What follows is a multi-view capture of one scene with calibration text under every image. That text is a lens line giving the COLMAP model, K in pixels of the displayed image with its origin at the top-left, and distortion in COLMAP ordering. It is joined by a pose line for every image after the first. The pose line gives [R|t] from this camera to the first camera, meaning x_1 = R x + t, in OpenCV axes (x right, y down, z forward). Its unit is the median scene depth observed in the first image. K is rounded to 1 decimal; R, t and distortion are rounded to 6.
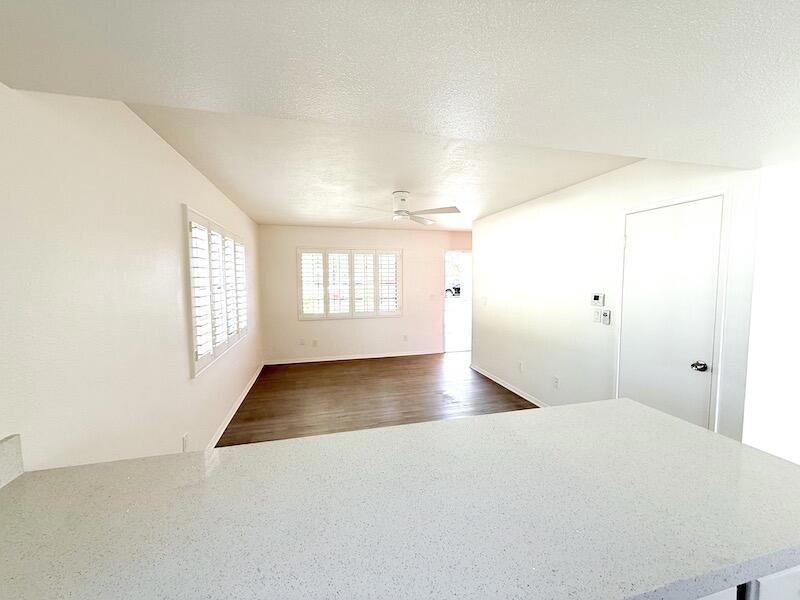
lens RADIAL K [[318.2, 0, 400.0], [0, 318.2, 300.0], [0, 0, 1]] dist [-0.000251, -0.000160]
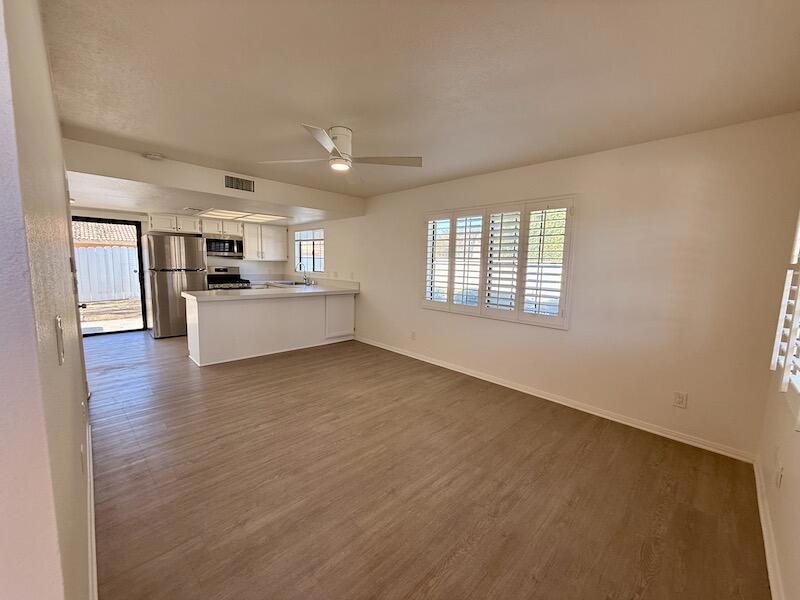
lens RADIAL K [[318.2, 0, 400.0], [0, 318.2, 300.0], [0, 0, 1]] dist [-0.000251, -0.000160]
pose [[-0.863356, 0.049188, -0.502192, 0.238334], [-0.054190, 0.980444, 0.189193, -0.088424], [0.501677, 0.190554, -0.843806, 1.517333]]
